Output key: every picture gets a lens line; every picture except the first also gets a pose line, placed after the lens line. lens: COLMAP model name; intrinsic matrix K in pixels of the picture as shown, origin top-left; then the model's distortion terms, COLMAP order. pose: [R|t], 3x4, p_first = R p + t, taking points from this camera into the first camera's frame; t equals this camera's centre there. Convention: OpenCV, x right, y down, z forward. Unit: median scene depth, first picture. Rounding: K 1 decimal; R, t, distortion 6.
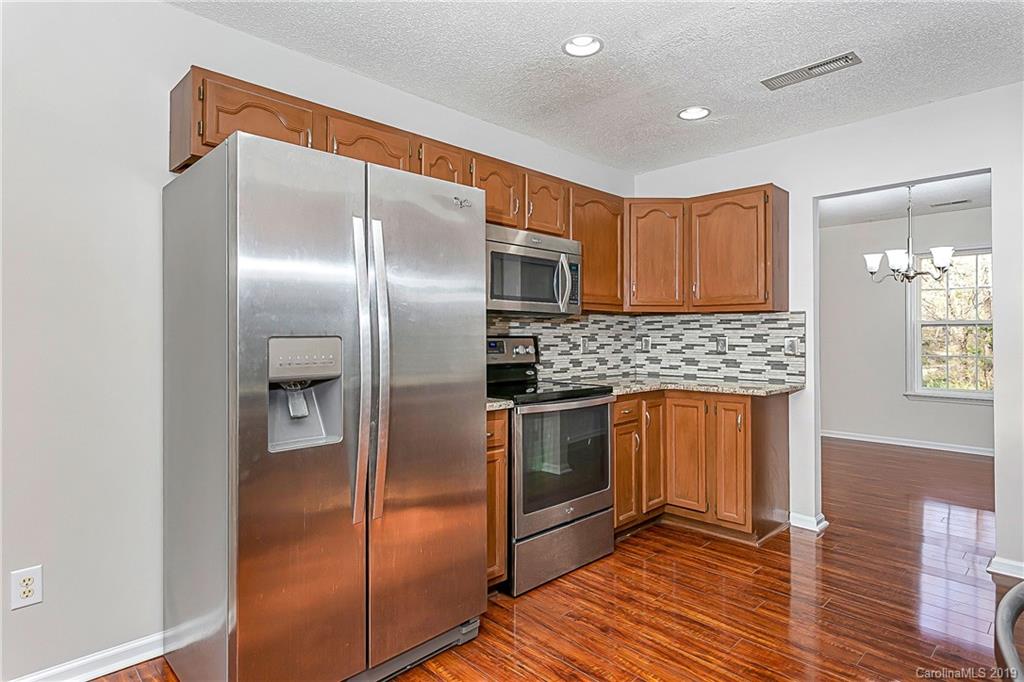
lens RADIAL K [[551.9, 0, 510.9], [0, 551.9, 337.8], [0, 0, 1]] dist [0.002364, 0.001533]
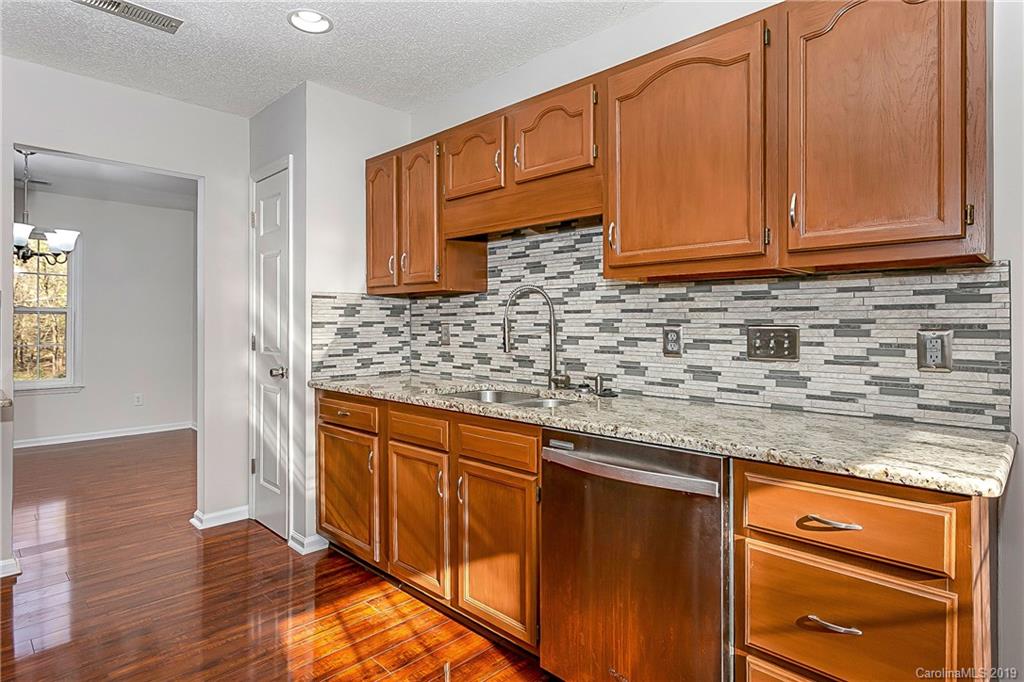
lens RADIAL K [[551.9, 0, 505.7], [0, 551.9, 333.5], [0, 0, 1]] dist [0.002364, 0.001533]
pose [[-0.015369, -0.014354, 0.999779, 0.006968], [0.000874, 0.999896, 0.014369, -0.000529], [-0.999882, 0.001095, -0.015355, 1.347192]]
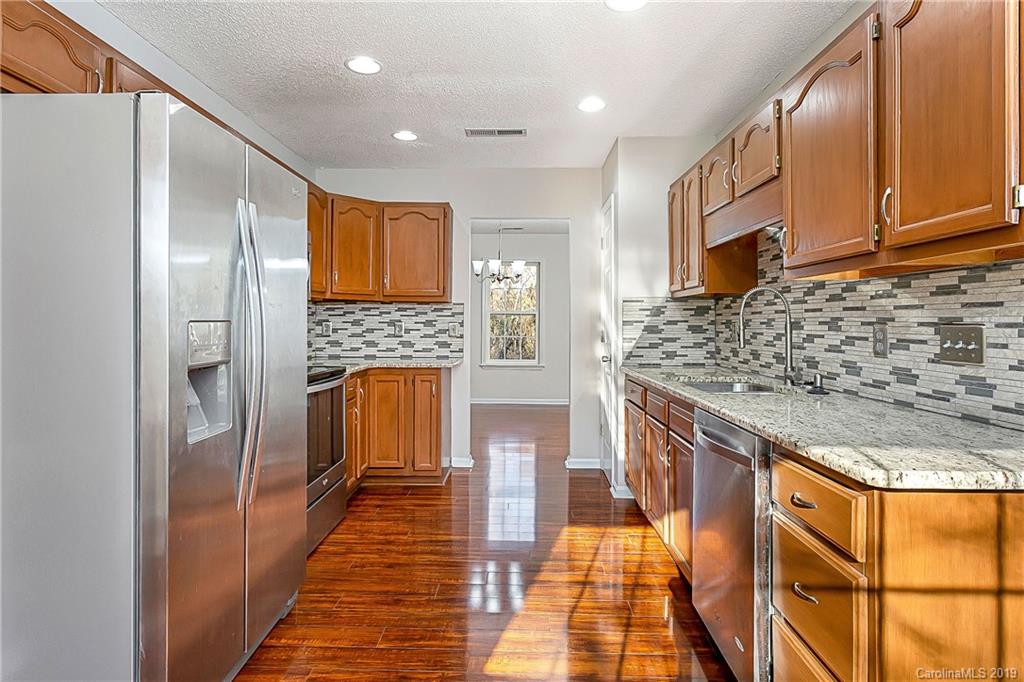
lens RADIAL K [[551.9, 0, 507.6], [0, 551.9, 335.1], [0, 0, 1]] dist [0.002364, 0.001533]
pose [[0.718132, -0.012935, 0.695787, -0.296818], [-0.001647, 0.999793, 0.020286, 0.001578], [-0.695905, -0.015714, 0.717962, -0.017964]]
